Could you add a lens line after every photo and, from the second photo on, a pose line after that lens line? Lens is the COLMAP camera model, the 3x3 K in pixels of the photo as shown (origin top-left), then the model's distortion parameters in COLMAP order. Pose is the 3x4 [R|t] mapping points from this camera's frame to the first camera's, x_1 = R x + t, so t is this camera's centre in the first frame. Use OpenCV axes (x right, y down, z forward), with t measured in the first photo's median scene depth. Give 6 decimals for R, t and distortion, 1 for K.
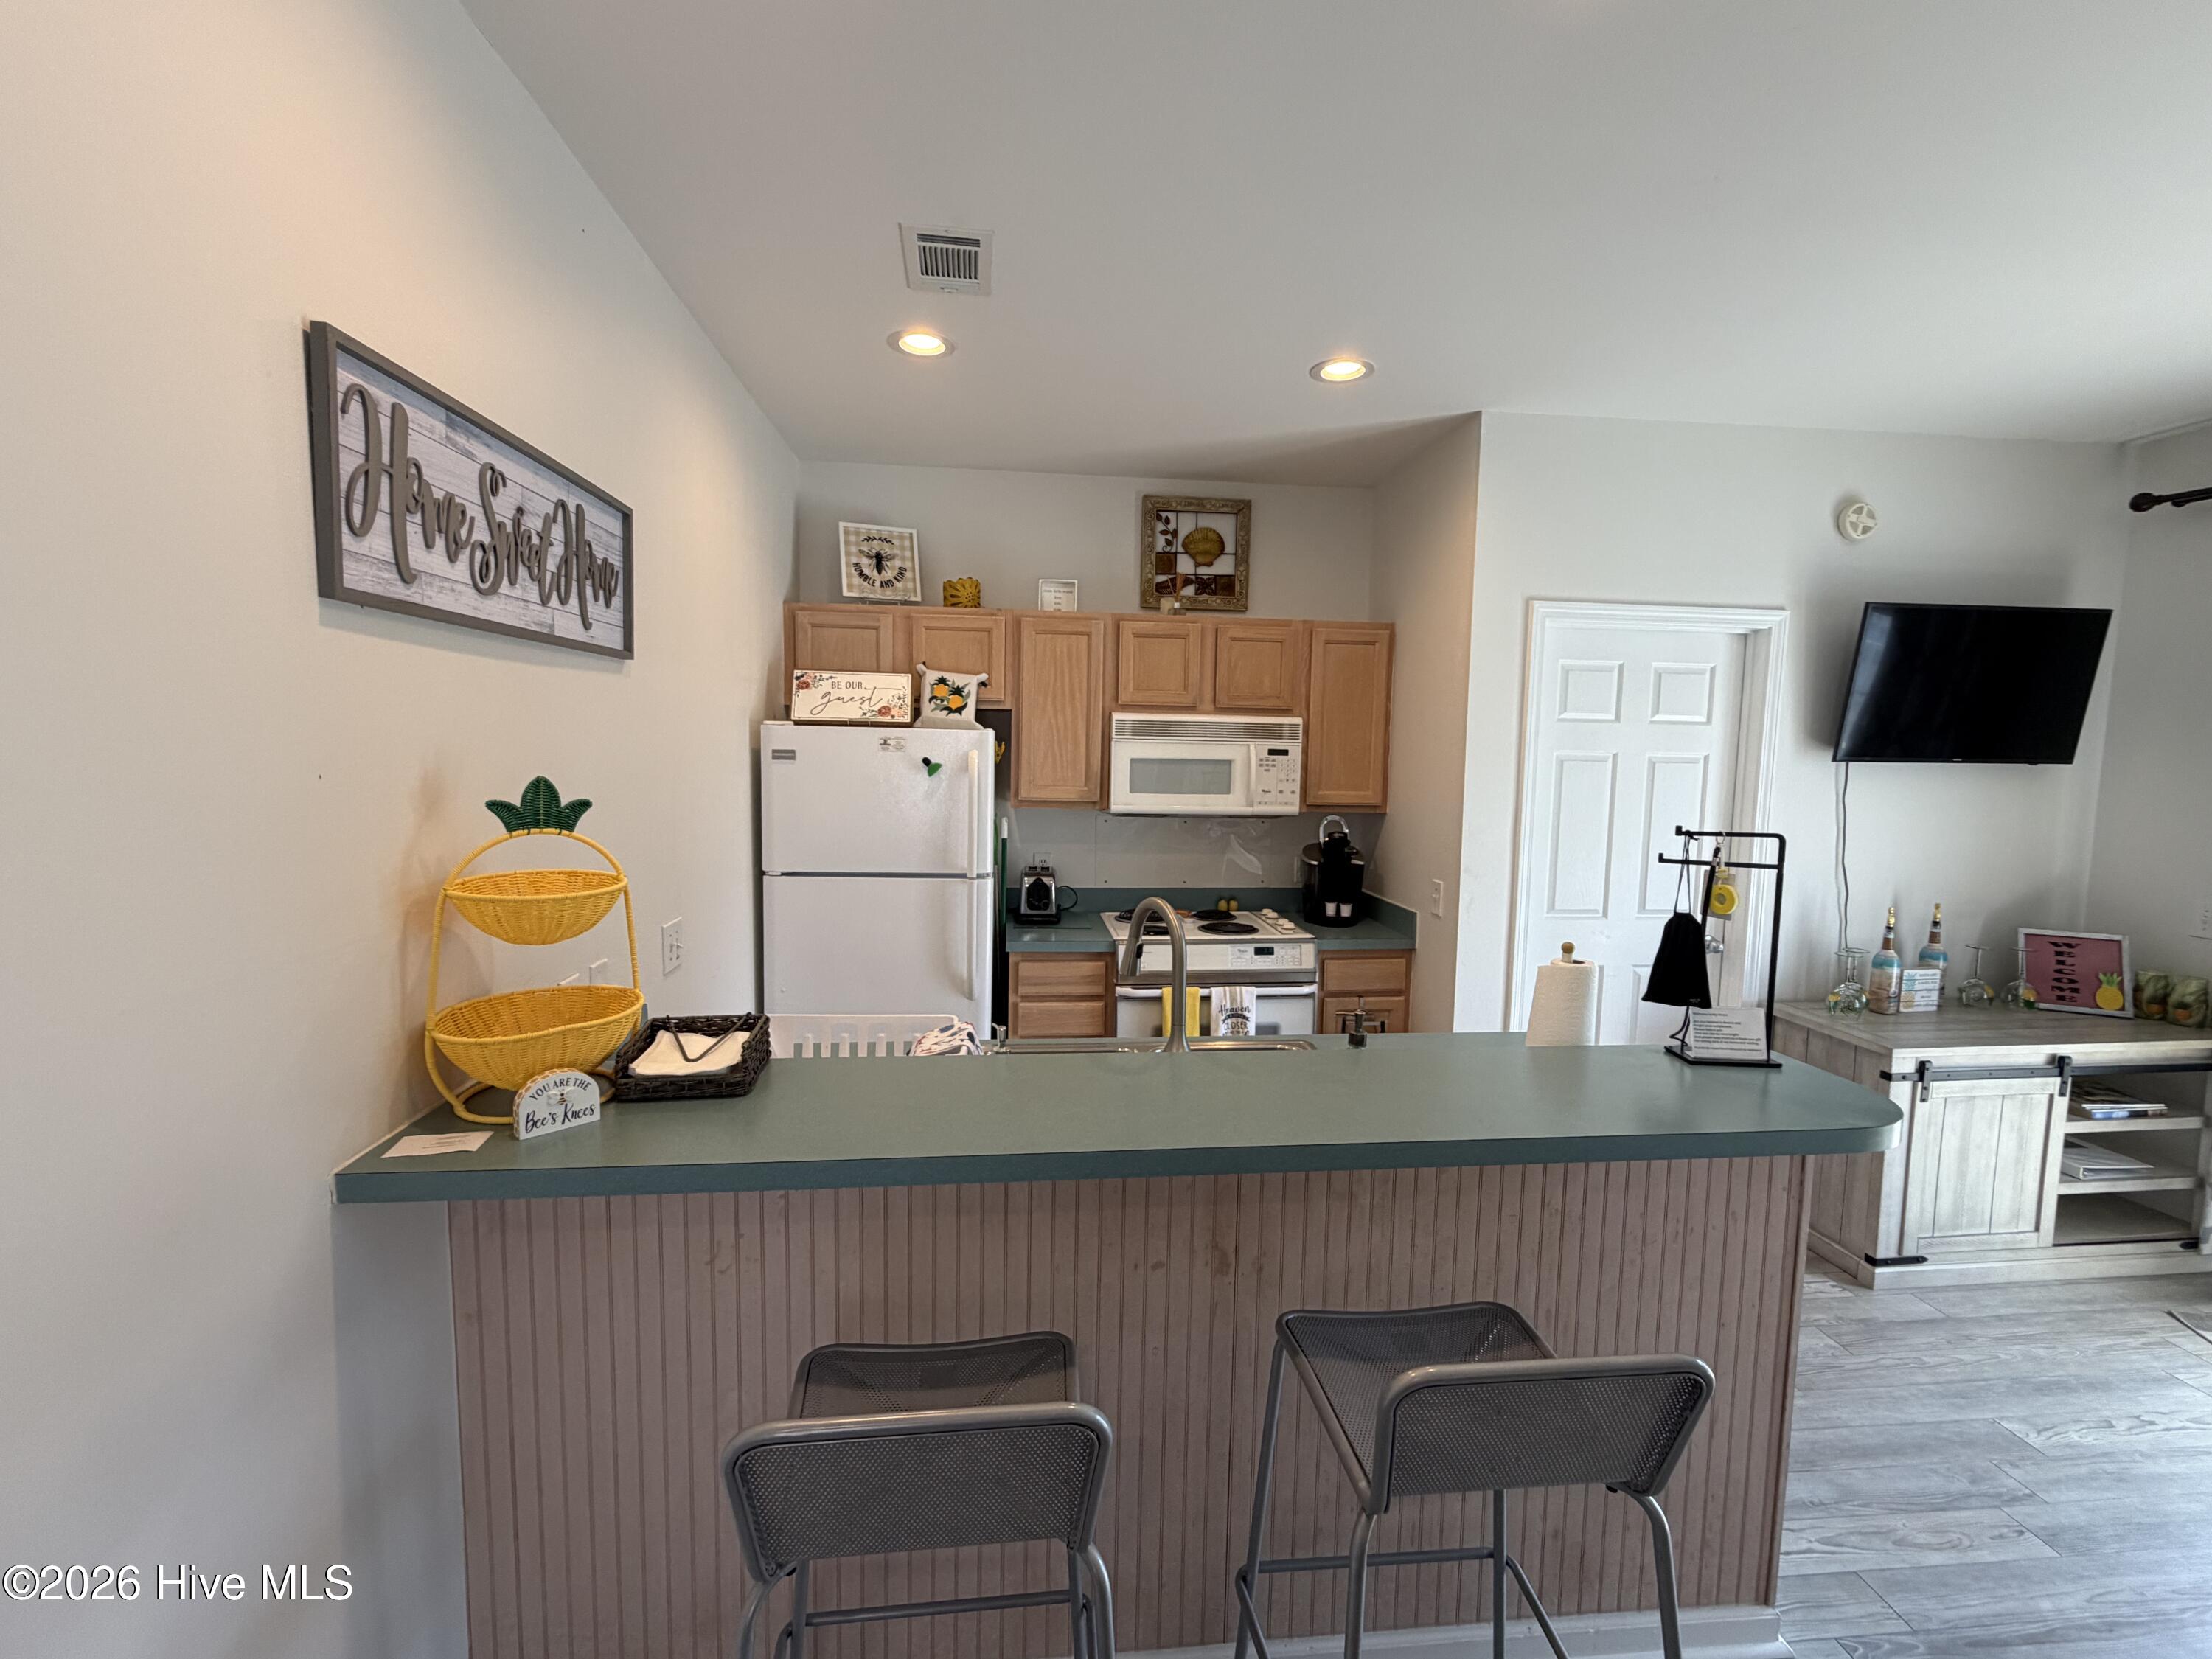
lens RADIAL K [[945.0, 0, 1100.9], [0, 945.0, 836.1], [0, 0, 1]] dist [-0.005199, 0.001186]
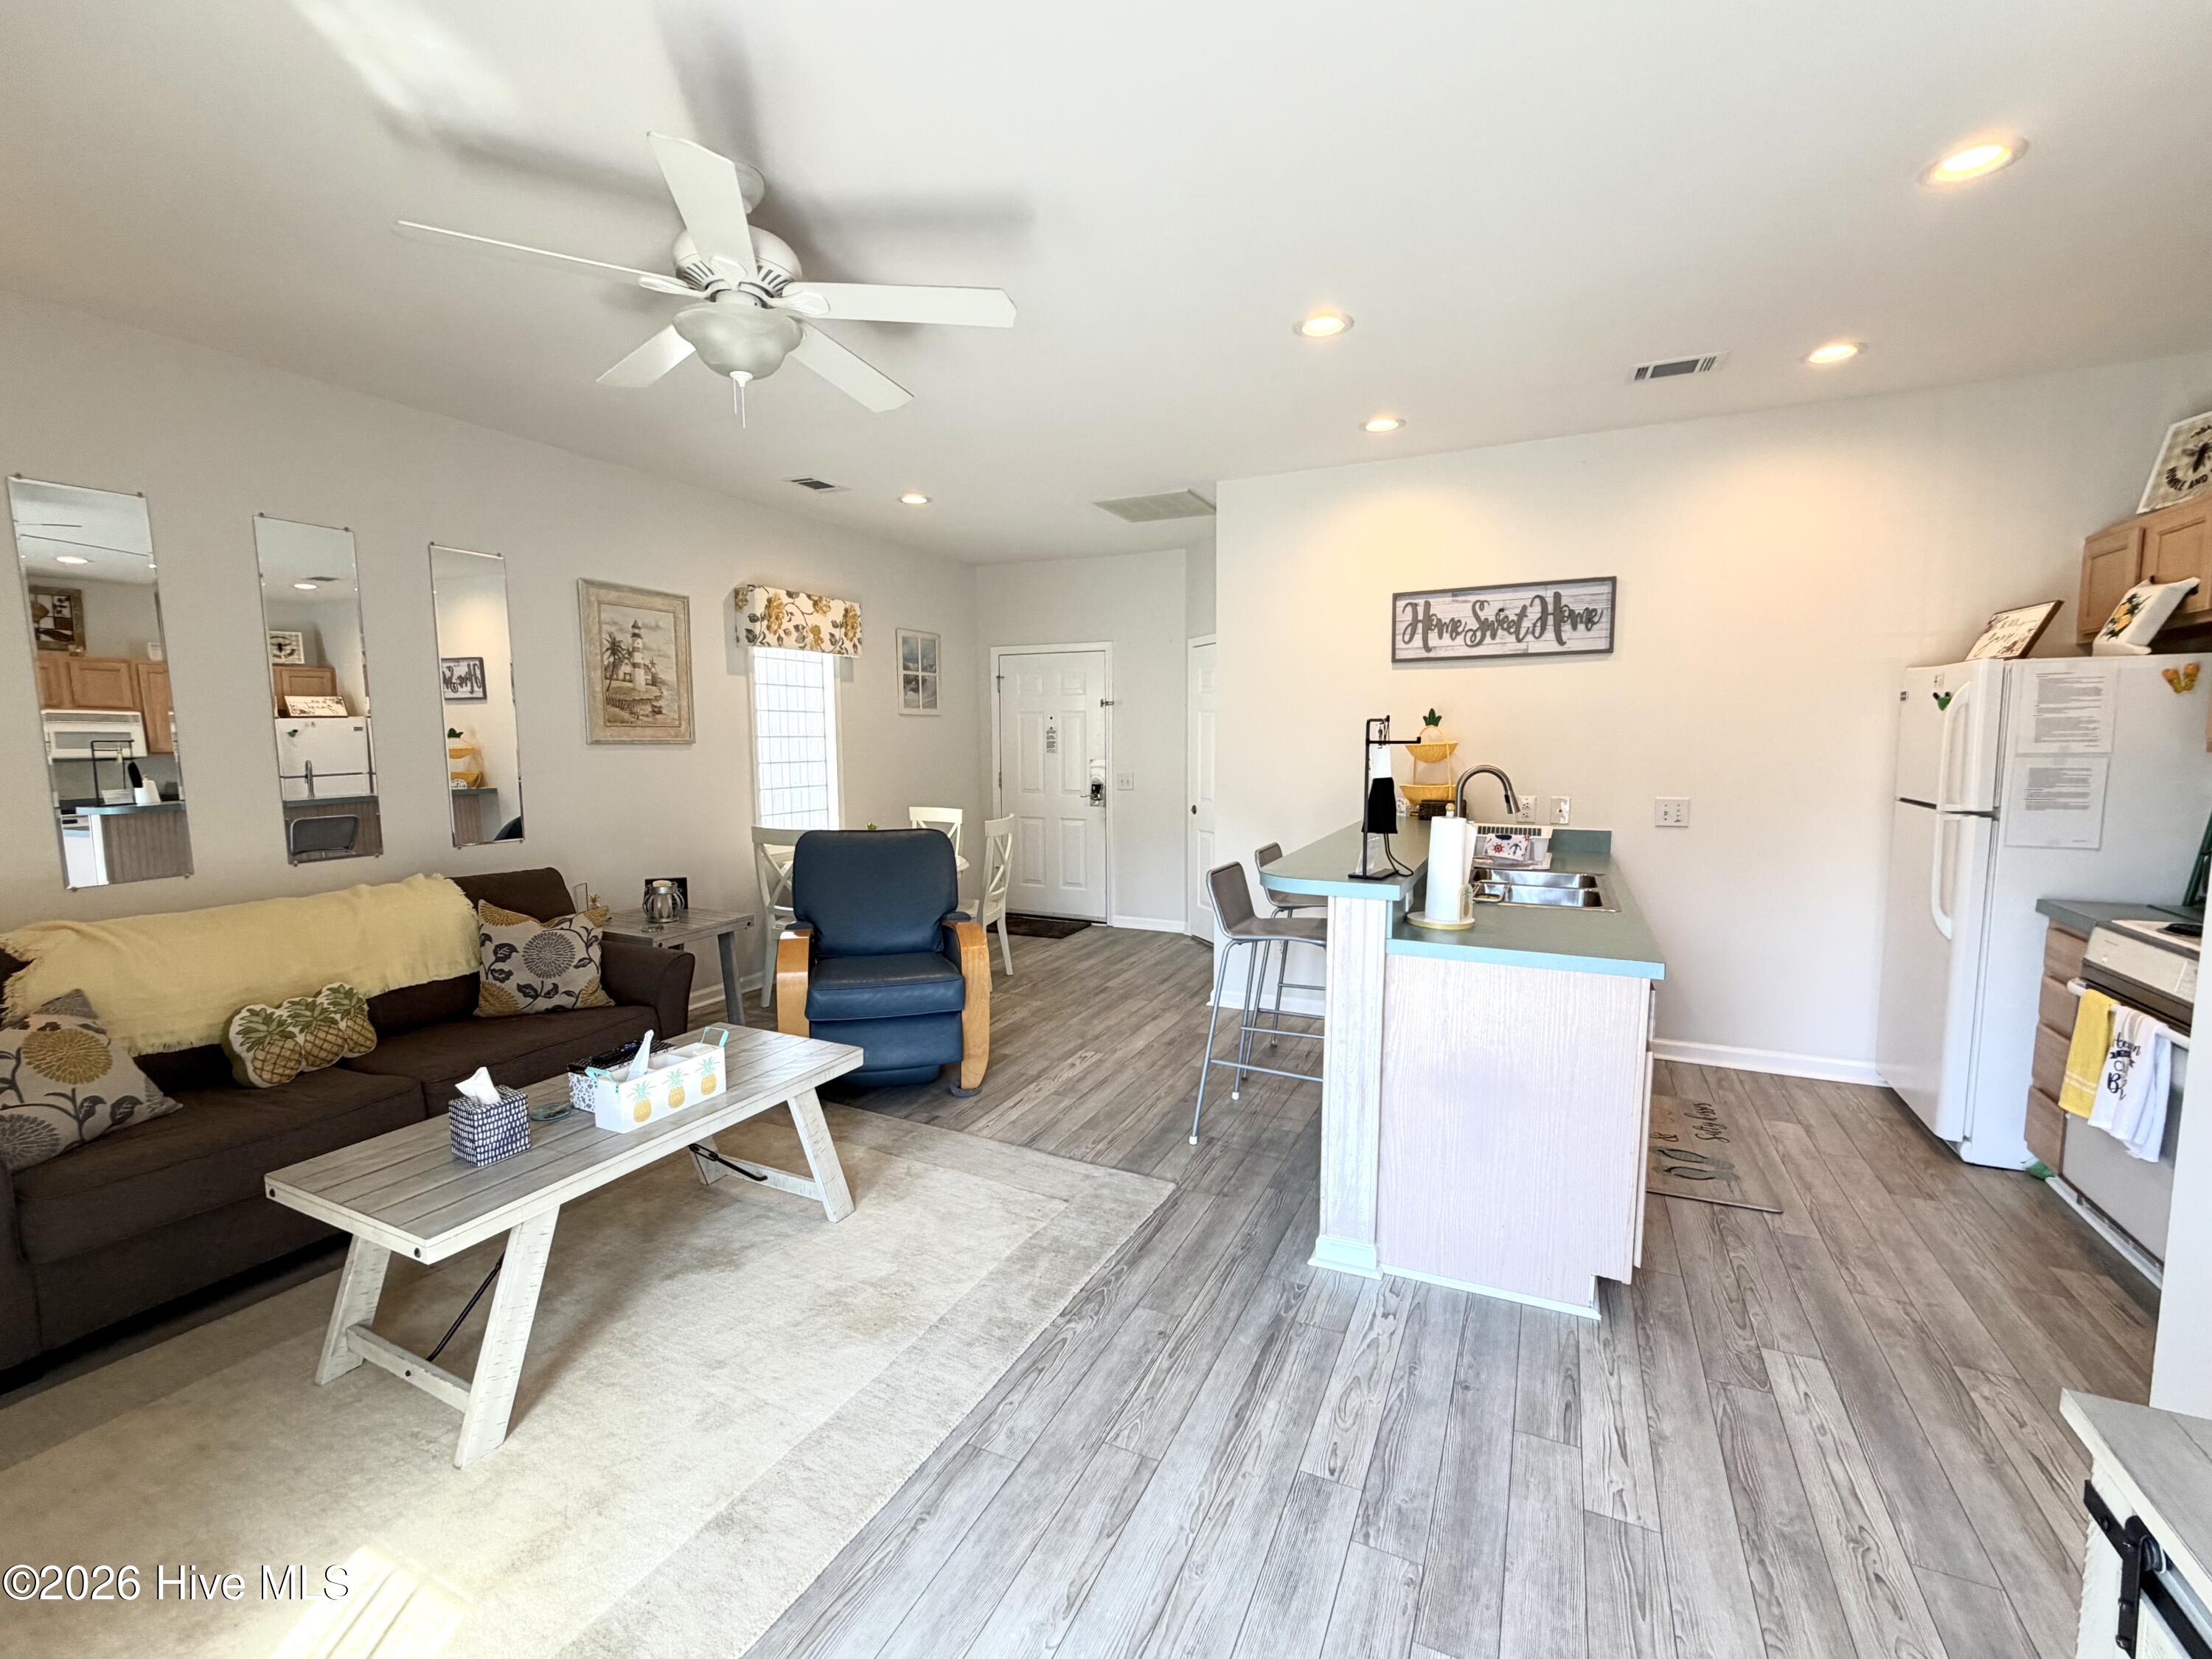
lens RADIAL K [[945.0, 0, 1106.0], [0, 945.0, 831.0], [0, 0, 1]] dist [-0.005199, 0.001186]
pose [[-0.516764, 0.073101, -0.853001, 1.269216], [-0.081333, 0.987650, 0.133914, 0.003505], [0.852256, 0.138579, -0.504436, 0.820100]]
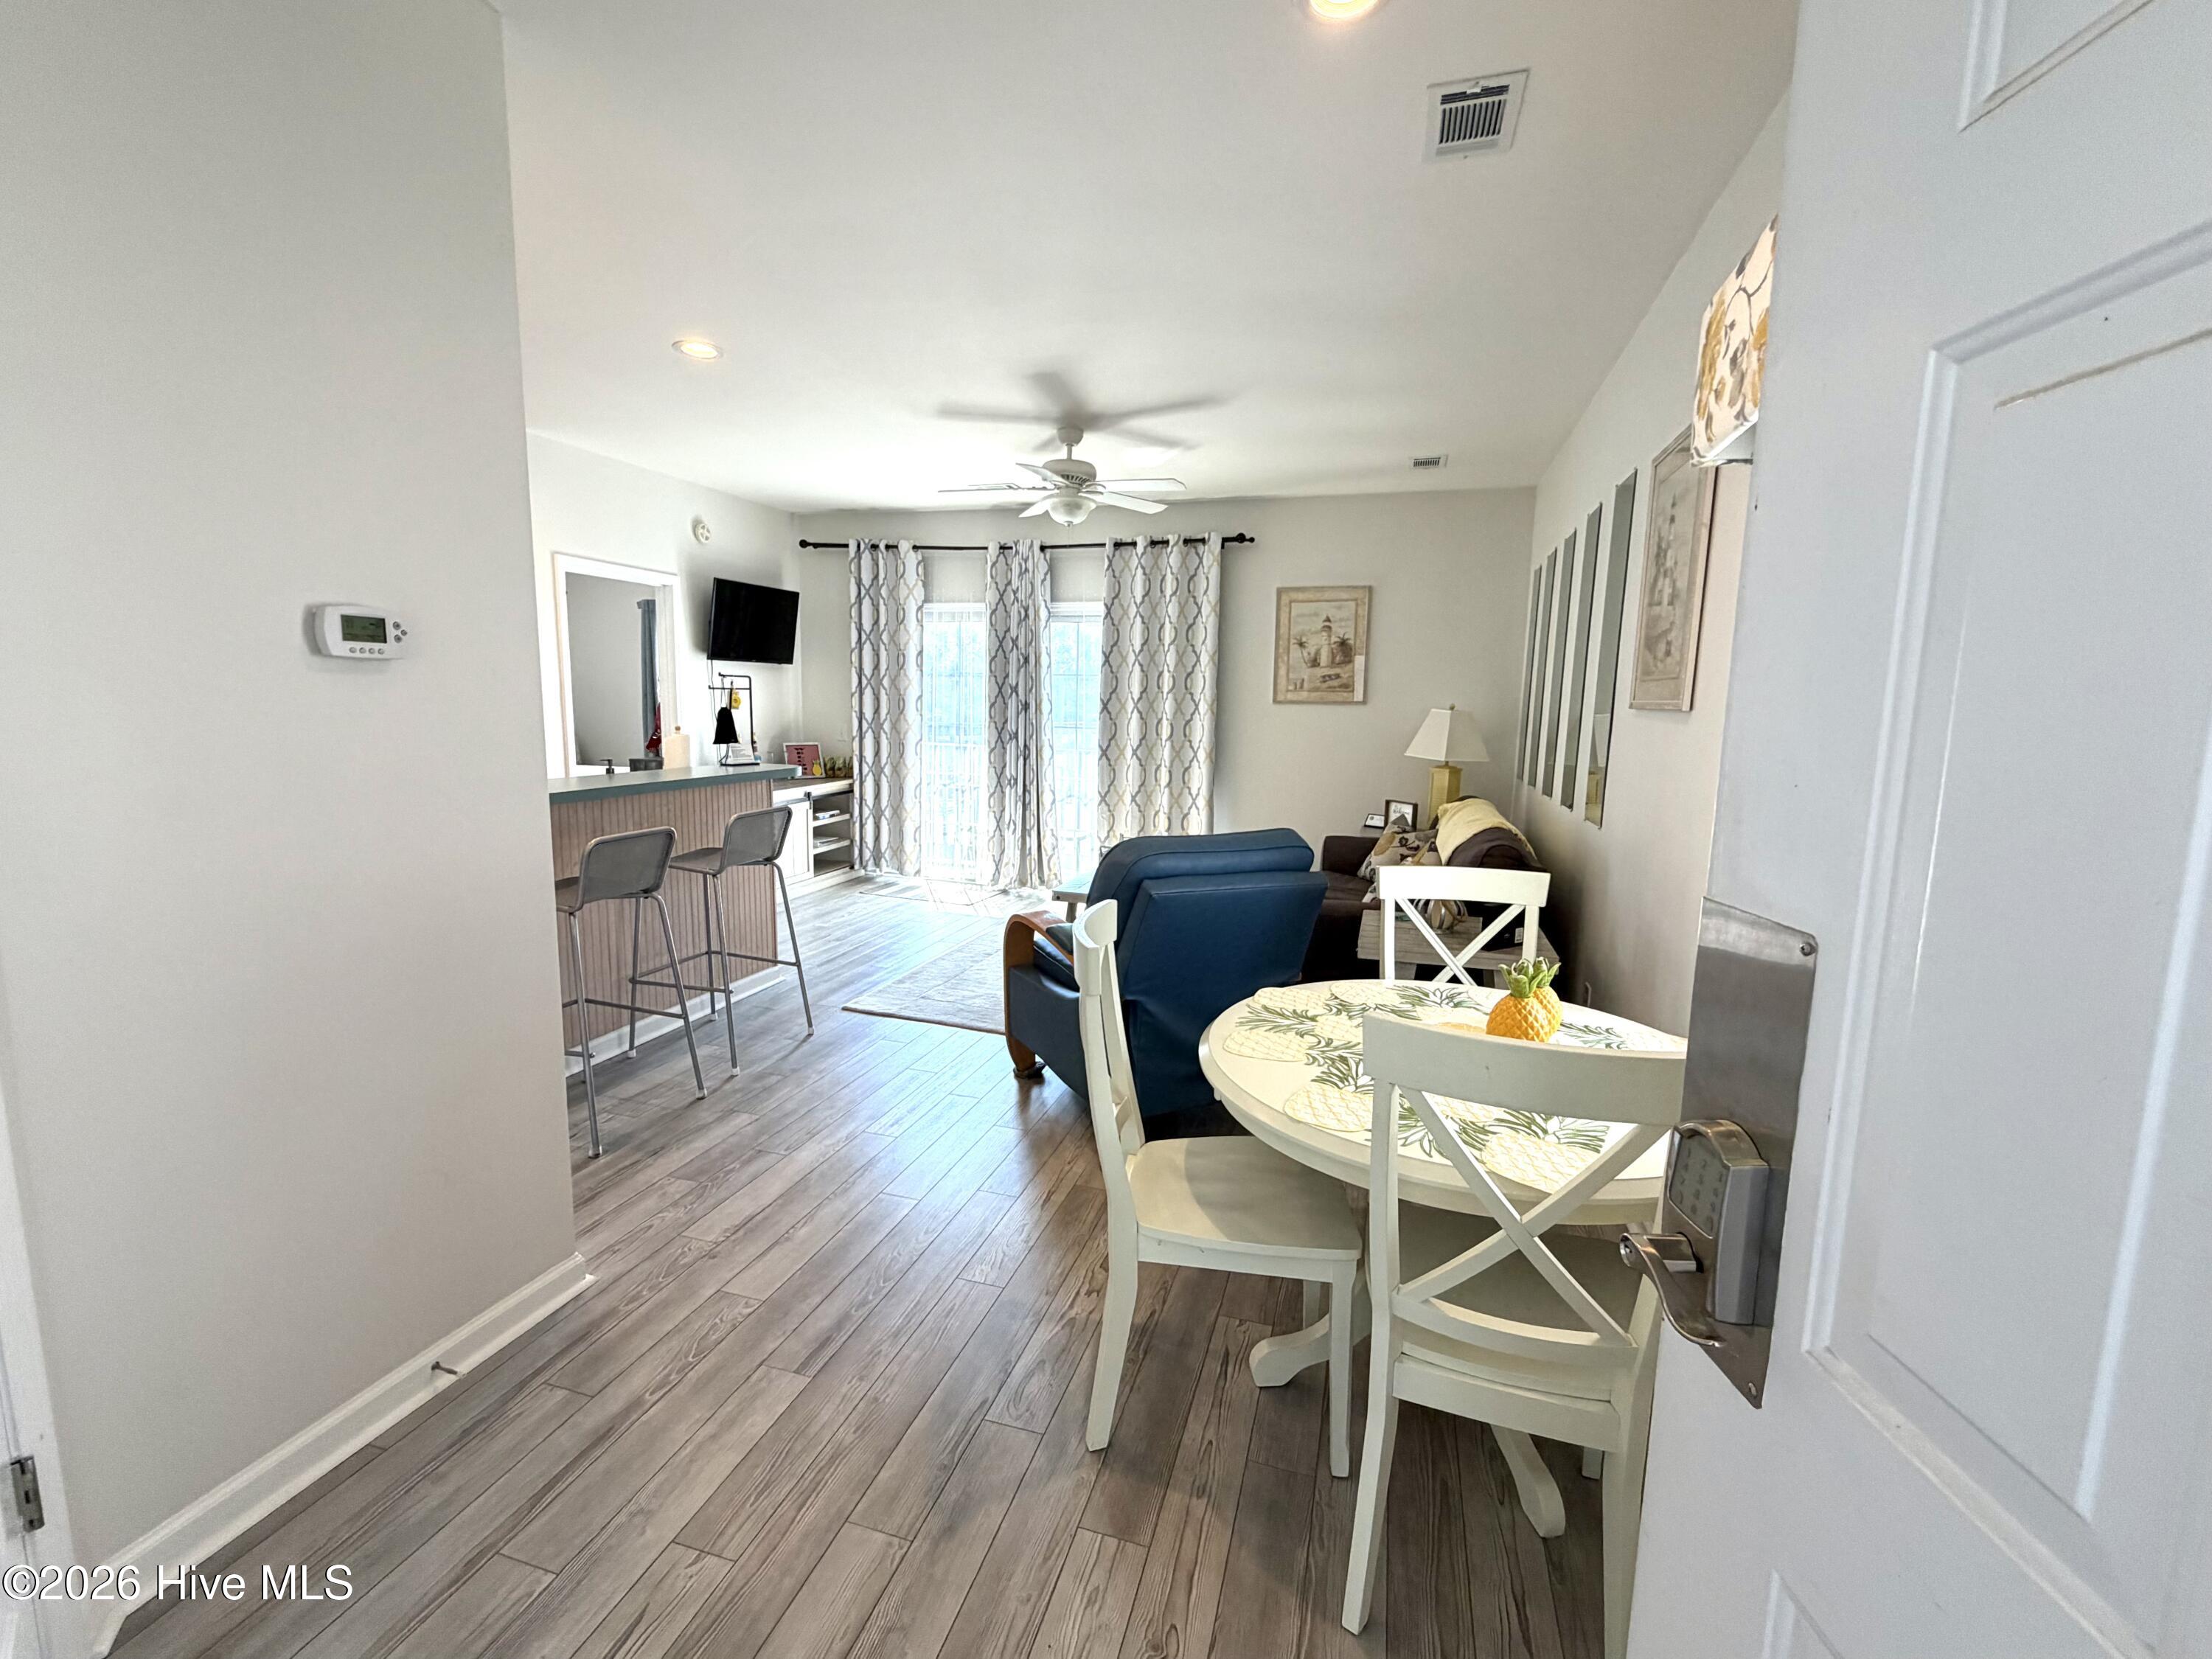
lens RADIAL K [[945.0, 0, 1105.6], [0, 945.0, 829.0], [0, 0, 1]] dist [-0.005199, 0.001186]
pose [[0.389475, -0.135297, 0.911045, -0.786357], [0.068224, 0.990672, 0.117956, 0.101773], [-0.918507, 0.016214, 0.395073, -0.557163]]
